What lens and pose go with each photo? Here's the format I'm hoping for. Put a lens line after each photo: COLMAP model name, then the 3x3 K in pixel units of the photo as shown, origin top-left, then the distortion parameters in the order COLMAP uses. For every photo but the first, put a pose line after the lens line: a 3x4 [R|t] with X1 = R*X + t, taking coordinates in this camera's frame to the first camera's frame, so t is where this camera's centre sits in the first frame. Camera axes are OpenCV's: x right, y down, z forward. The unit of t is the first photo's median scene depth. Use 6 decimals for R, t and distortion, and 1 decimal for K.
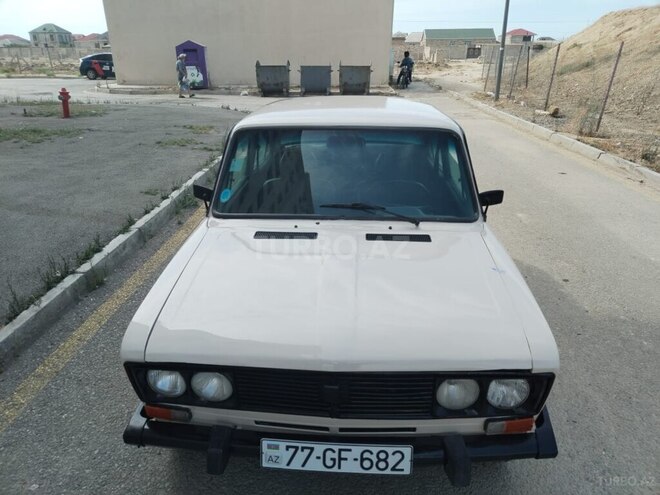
lens RADIAL K [[475.3, 0, 329.4], [0, 475.3, 258.8], [0, 0, 1]] dist [0.033631, -0.035625]
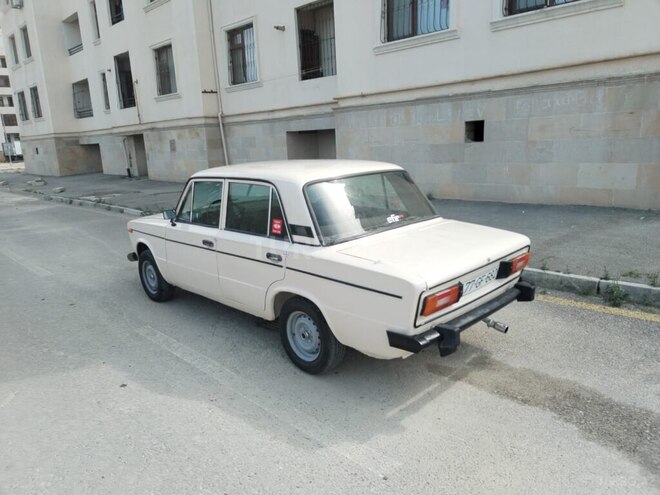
lens RADIAL K [[474.2, 0, 331.6], [0, 474.2, 260.5], [0, 0, 1]] dist [0.033284, -0.032618]
pose [[-0.676117, 0.220863, -0.702912, 0.169256], [-0.241309, 0.835019, 0.494483, -0.139380], [0.696158, 0.503947, -0.511275, 0.337682]]
